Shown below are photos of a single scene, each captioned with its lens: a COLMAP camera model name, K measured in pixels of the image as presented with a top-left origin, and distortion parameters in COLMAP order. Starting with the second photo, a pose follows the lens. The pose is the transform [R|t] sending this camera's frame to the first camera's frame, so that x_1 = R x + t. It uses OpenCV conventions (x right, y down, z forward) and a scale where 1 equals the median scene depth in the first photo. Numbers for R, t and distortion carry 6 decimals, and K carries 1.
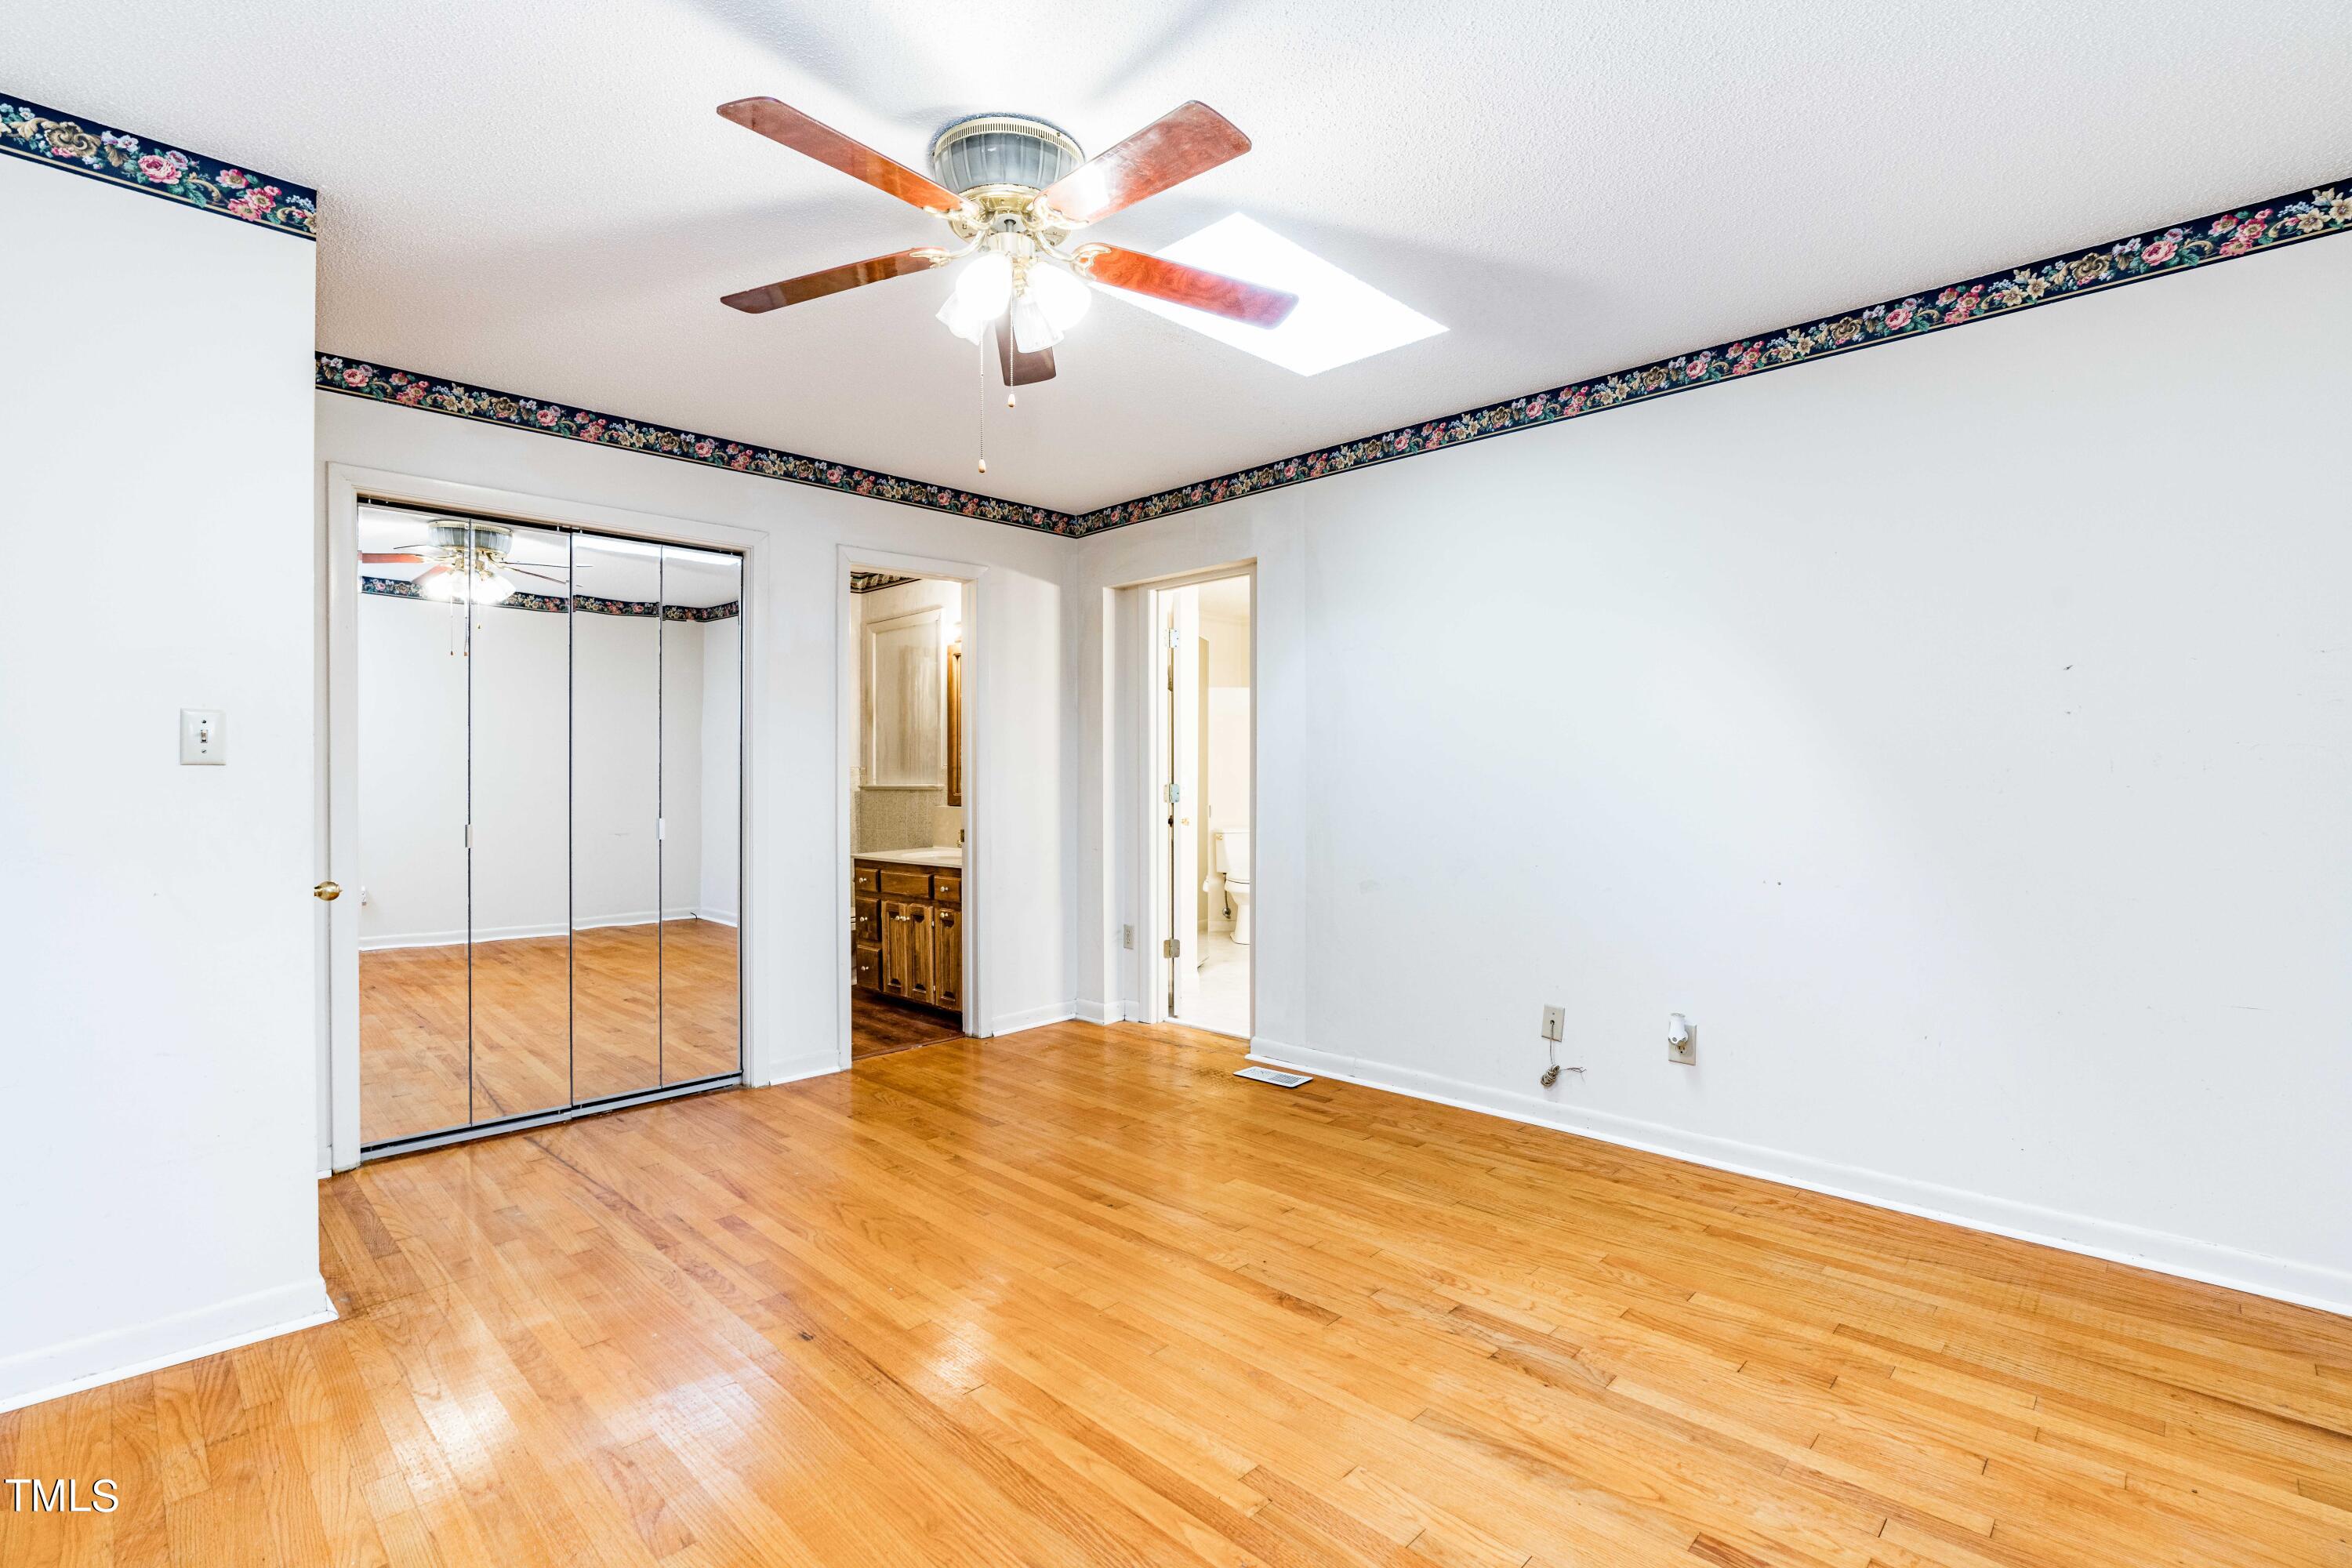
lens RADIAL K [[1076.2, 0, 1171.6], [0, 1076.2, 779.5], [0, 0, 1]] dist [-0.031596, 0.013349]
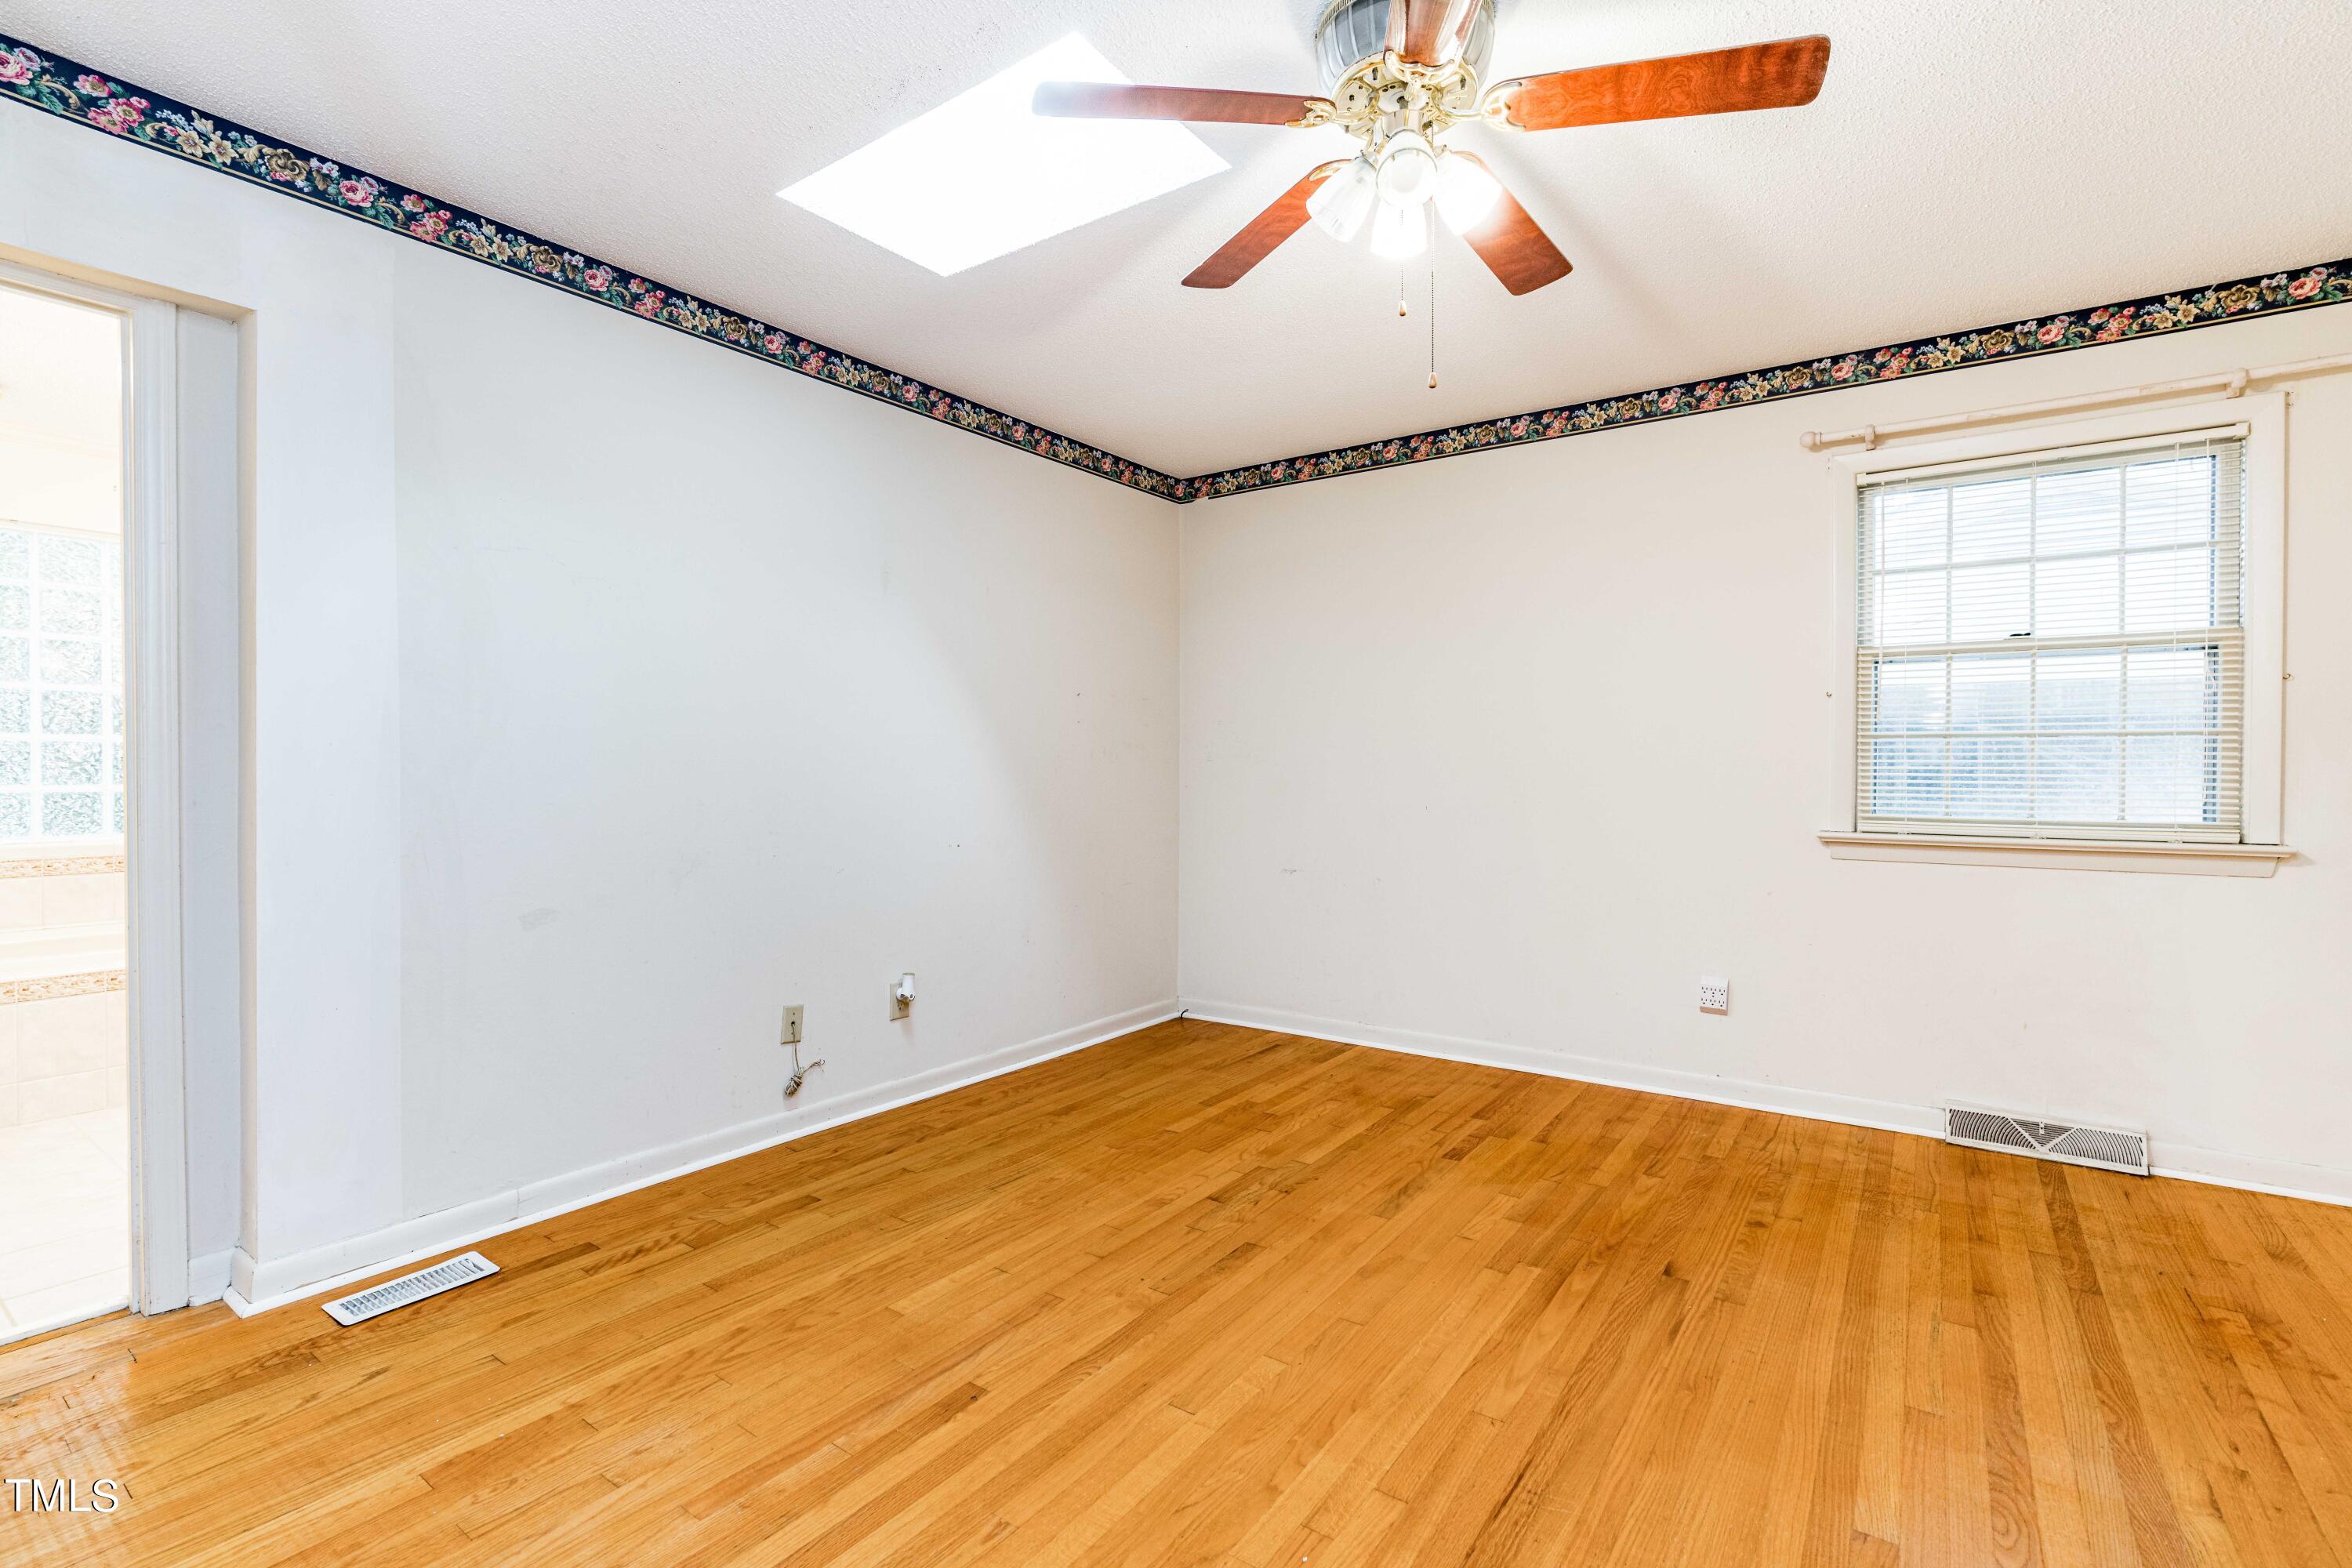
lens RADIAL K [[1076.0, 0, 1179.1], [0, 1076.0, 780.0], [0, 0, 1]] dist [-0.014941, 0.006552]
pose [[-0.166420, -0.008080, 0.986022, -0.746123], [-0.003257, 0.999965, 0.007645, 0.010836], [-0.986050, -0.001939, -0.166441, 1.011745]]
